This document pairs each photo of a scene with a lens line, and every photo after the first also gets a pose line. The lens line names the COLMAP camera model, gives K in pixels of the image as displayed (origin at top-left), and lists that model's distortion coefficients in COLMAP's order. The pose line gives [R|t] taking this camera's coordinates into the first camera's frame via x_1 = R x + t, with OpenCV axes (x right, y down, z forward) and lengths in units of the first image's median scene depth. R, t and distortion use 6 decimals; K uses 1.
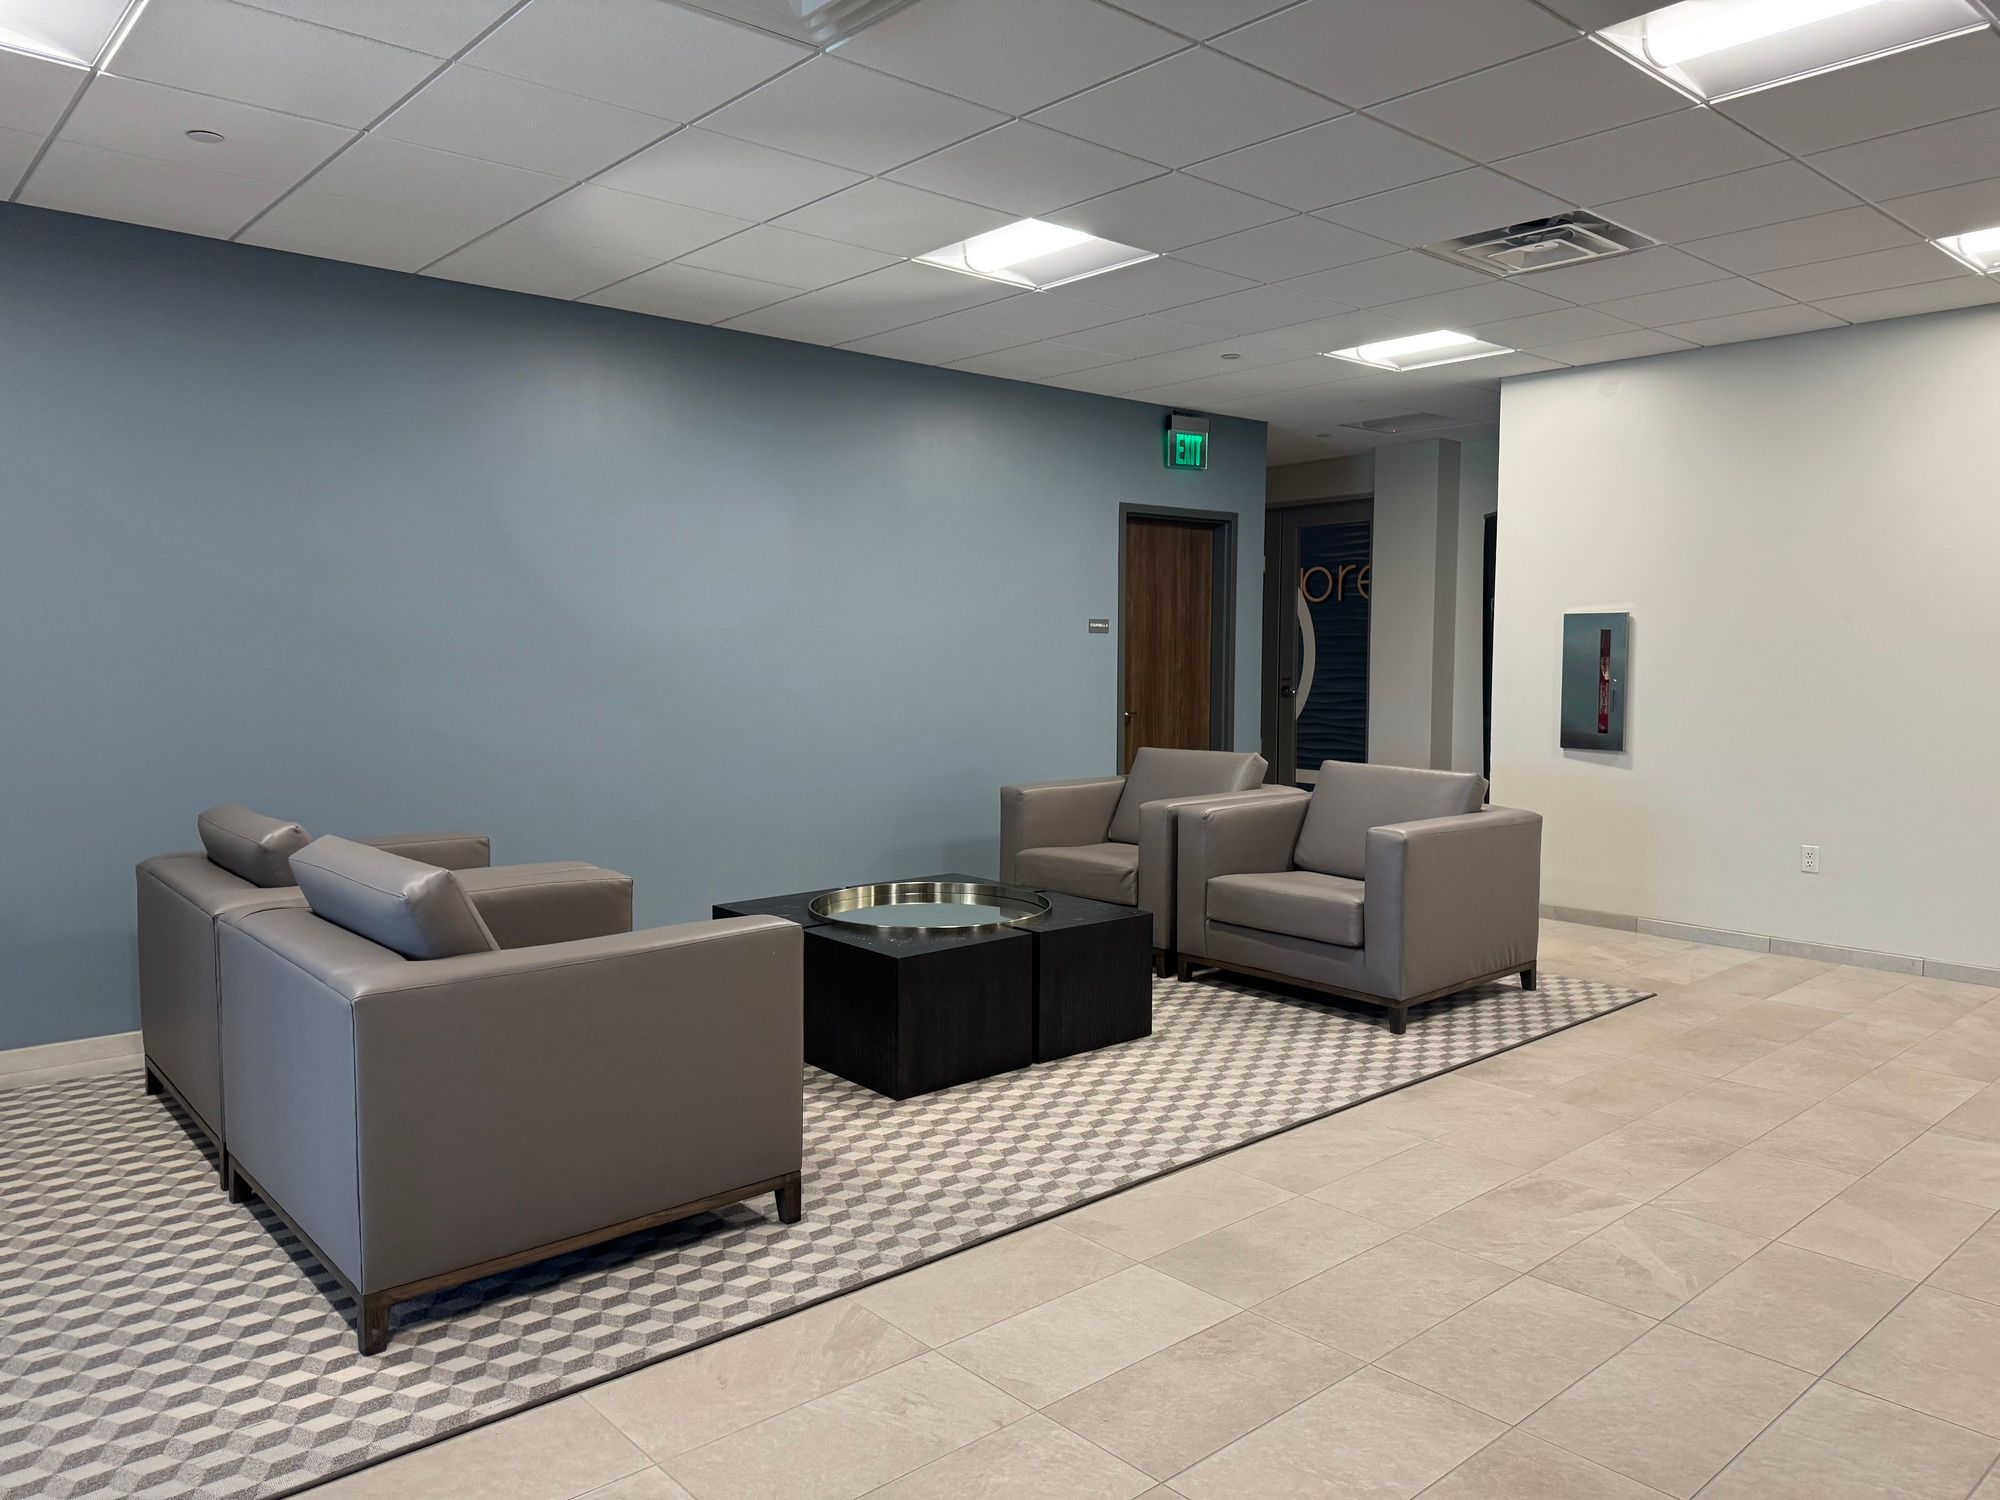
lens RADIAL K [[1410.4, 0, 1000.0], [0, 1410.4, 750.0], [0, 0, 1]] dist [-0.008602, -0.009855]
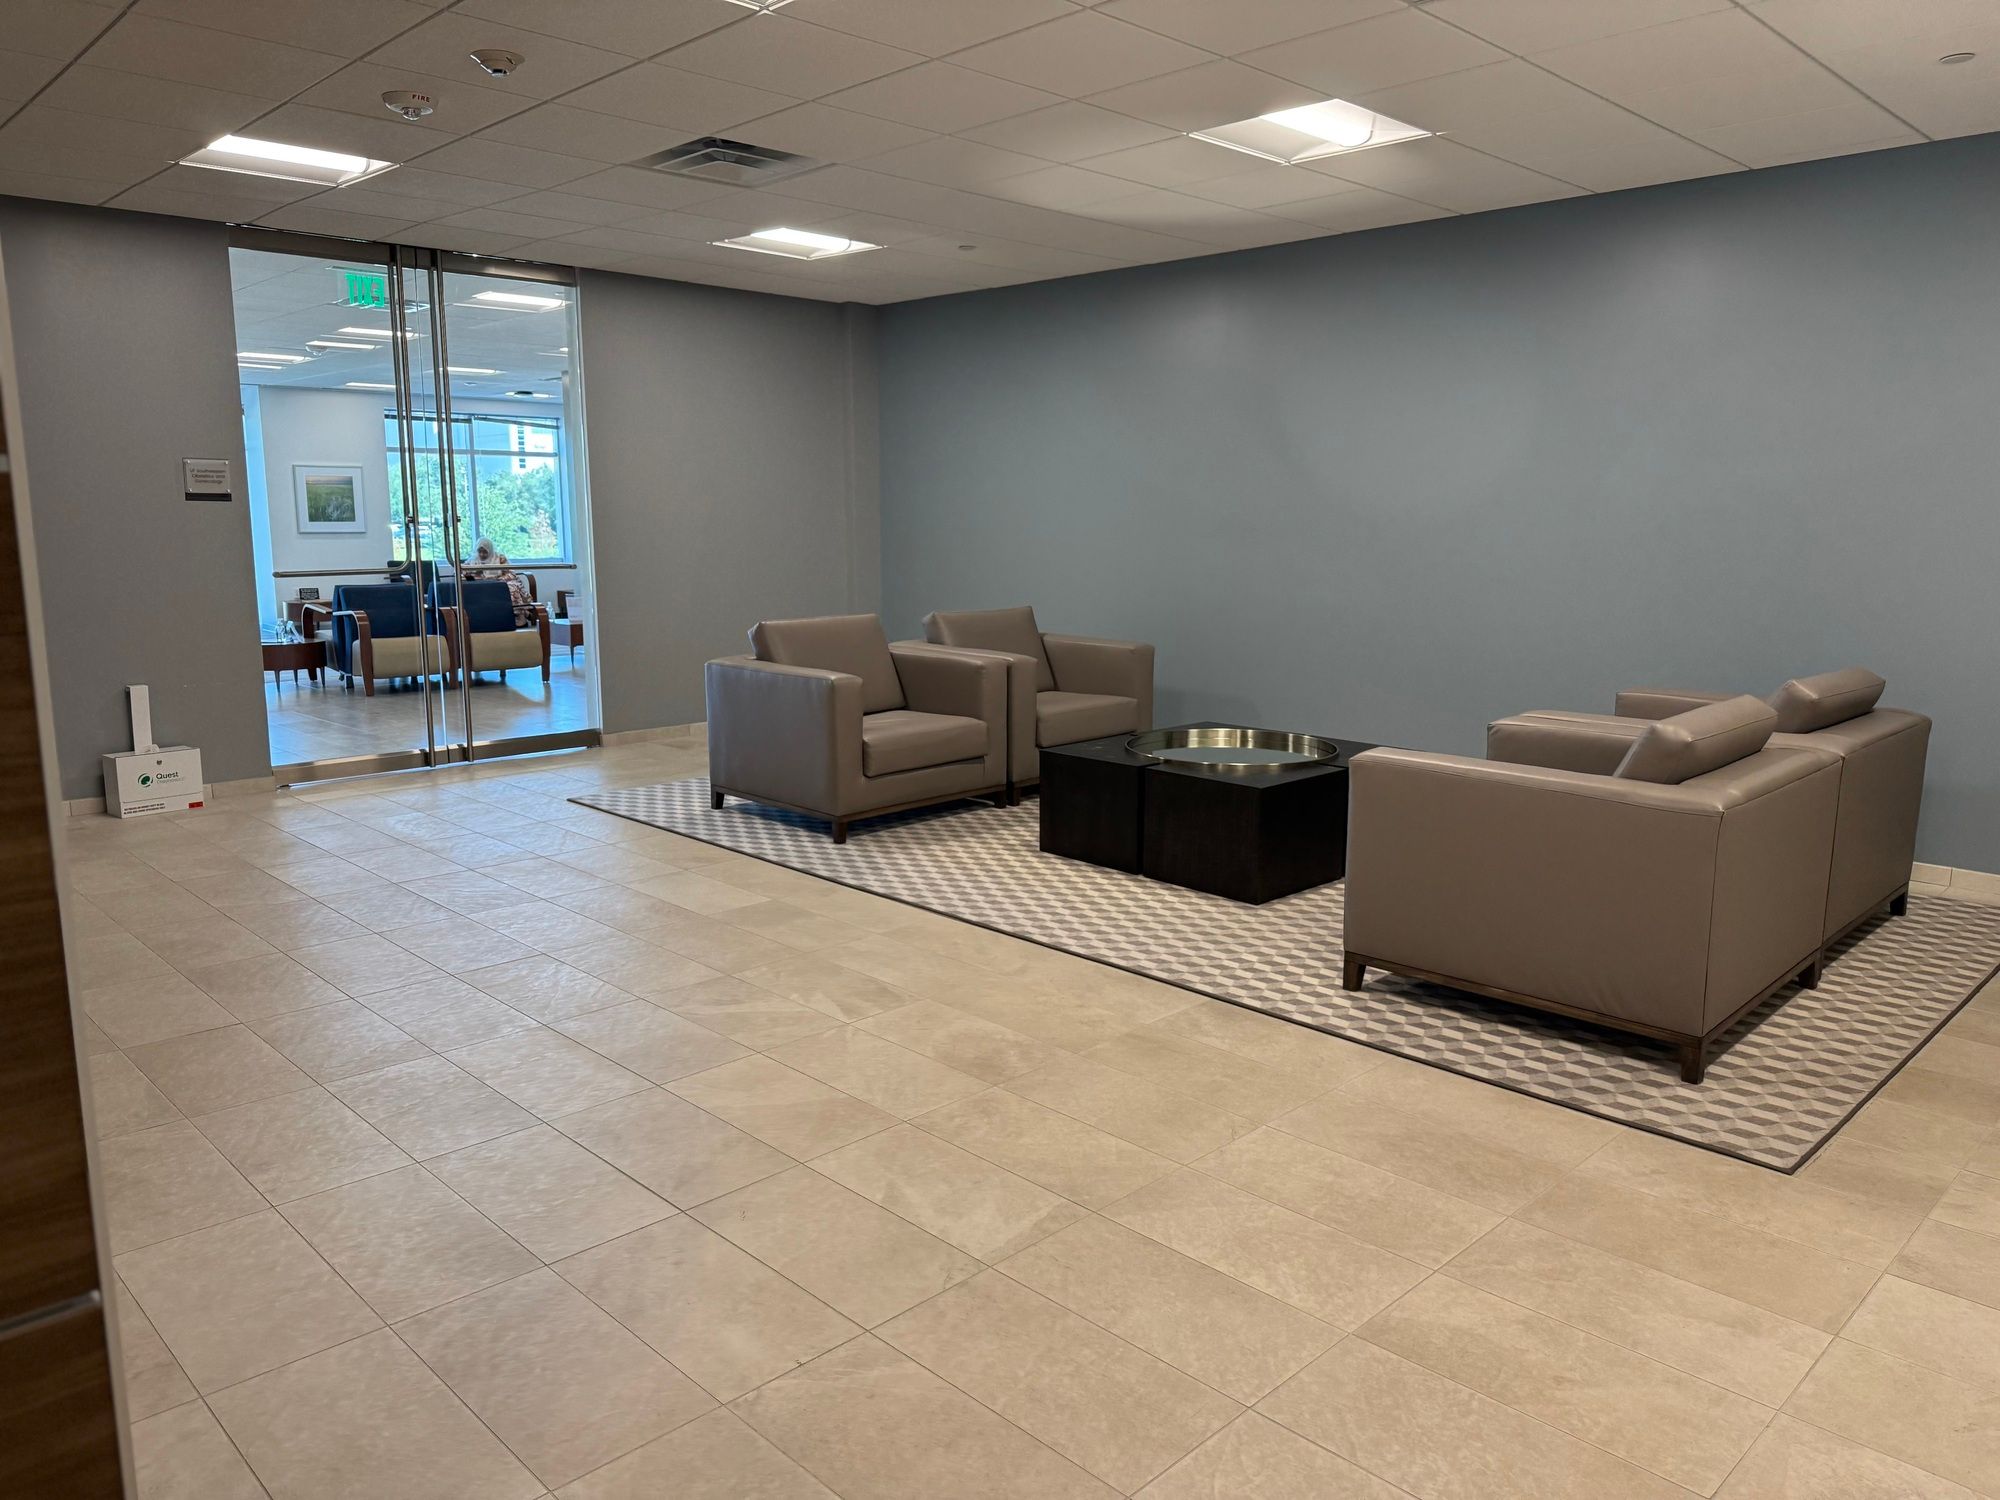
lens RADIAL K [[1378.4, 0, 1000.0], [0, 1378.4, 750.0], [0, 0, 1]] dist [0.099446, -0.086491]
pose [[0.055238, 0.159685, -0.985621, 1.249656], [-0.080662, 0.984616, 0.155002, -0.061737], [0.995210, 0.070940, 0.067268, 0.844538]]
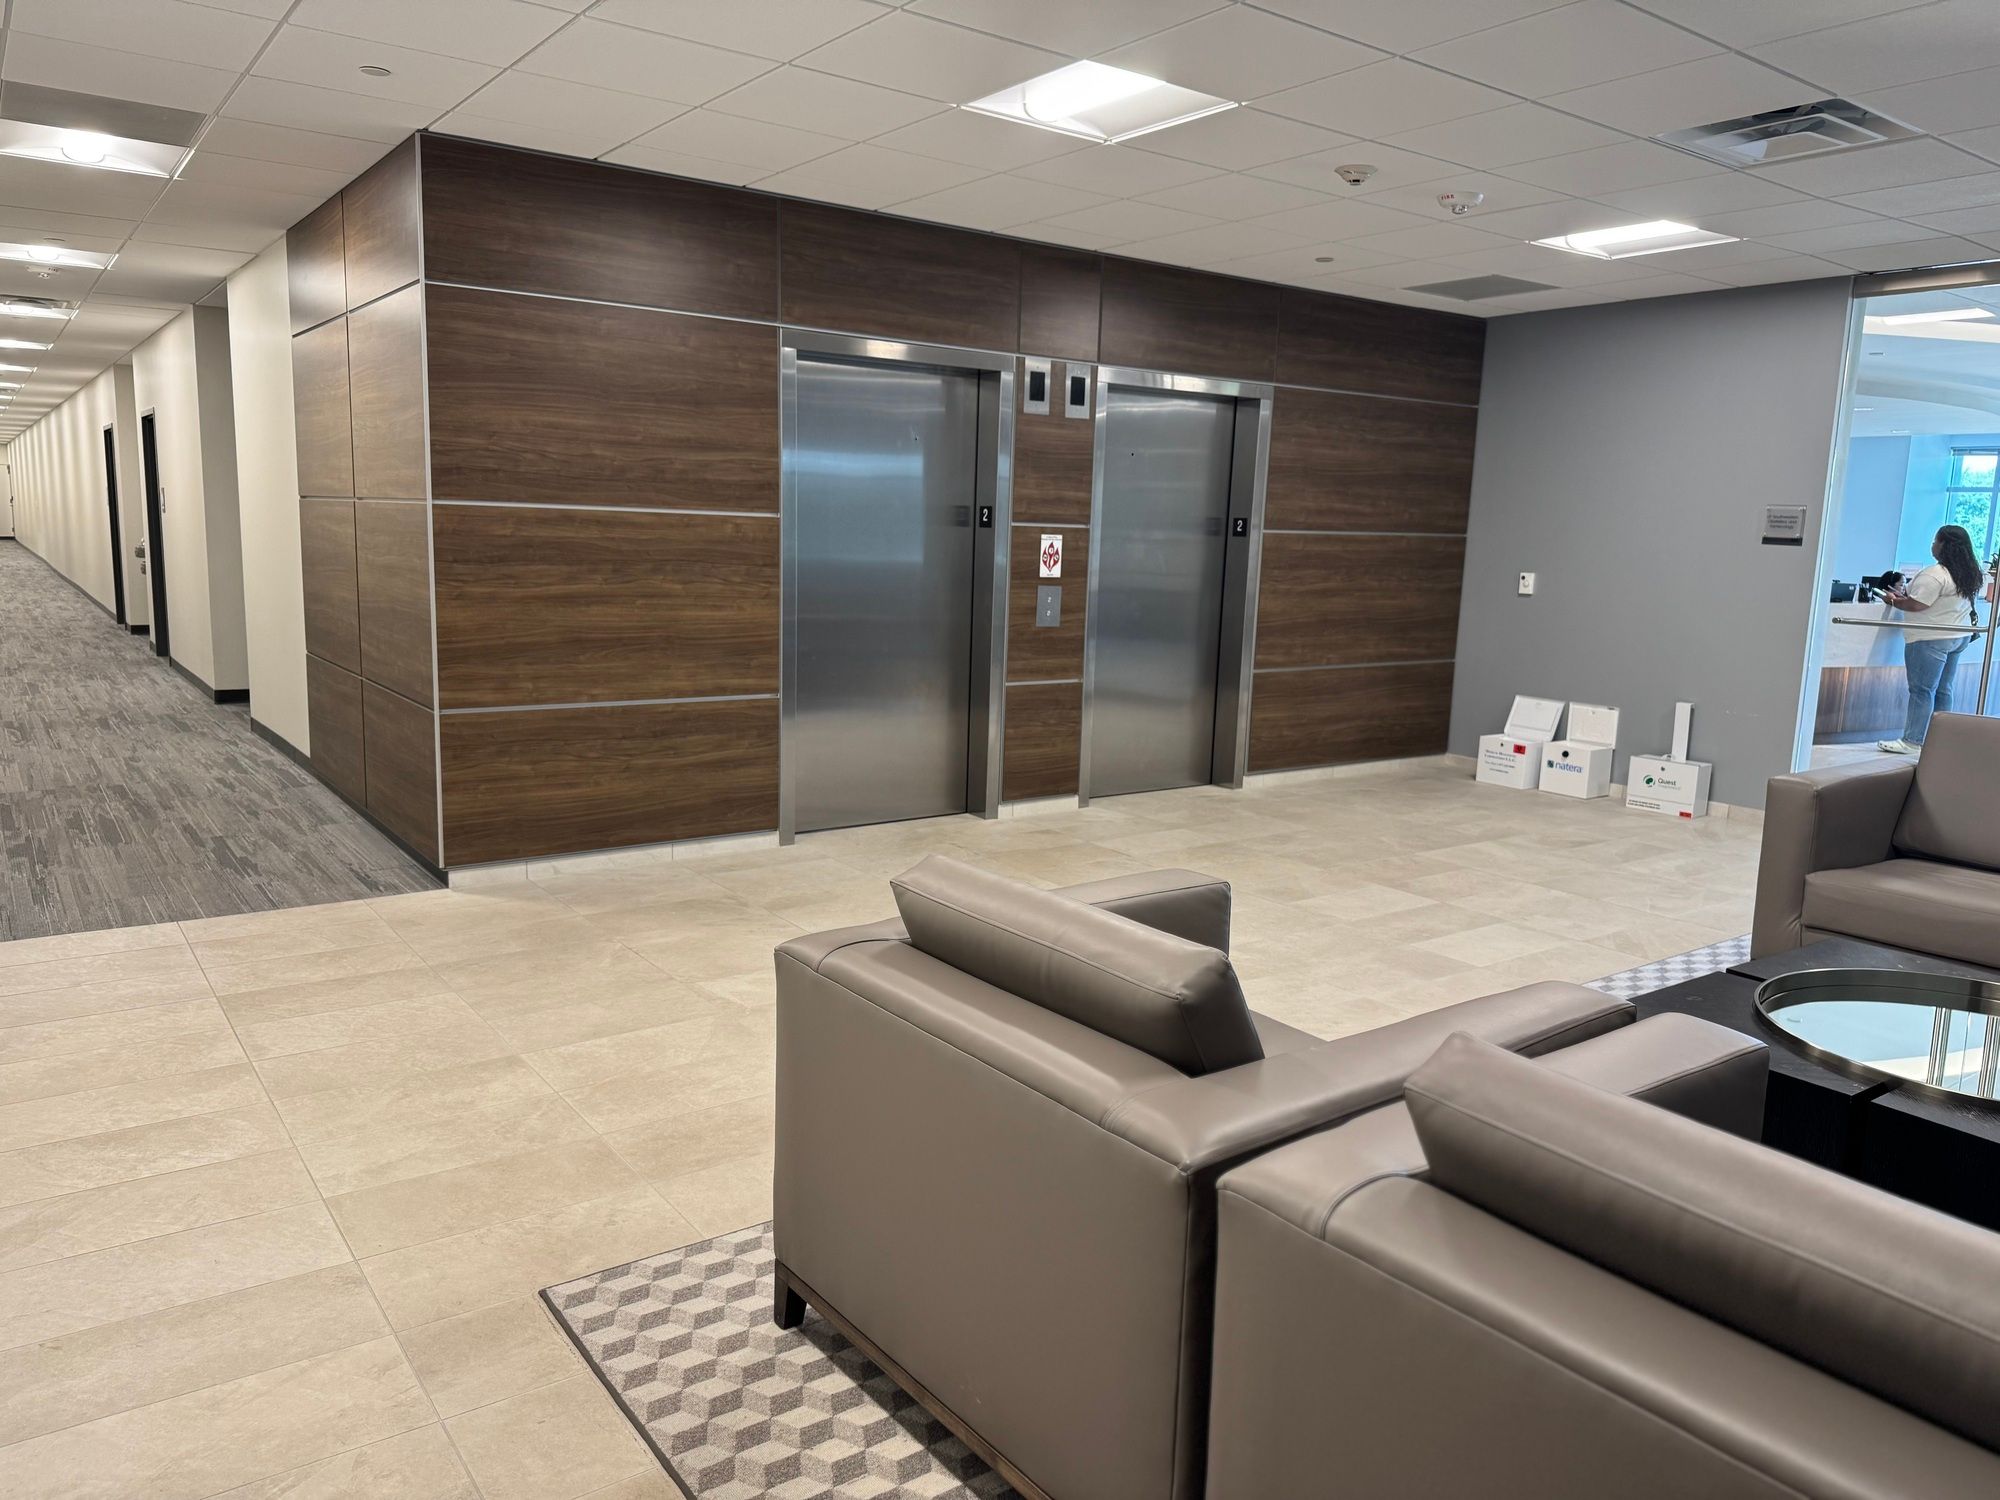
lens RADIAL K [[1378.4, 0, 1000.0], [0, 1378.4, 750.0], [0, 0, 1]] dist [0.099446, -0.086491]
pose [[-0.995770, -0.053037, 0.075030, 0.384183], [-0.033544, 0.970062, 0.240530, -0.155462], [-0.085541, 0.236996, -0.967737, 1.809258]]
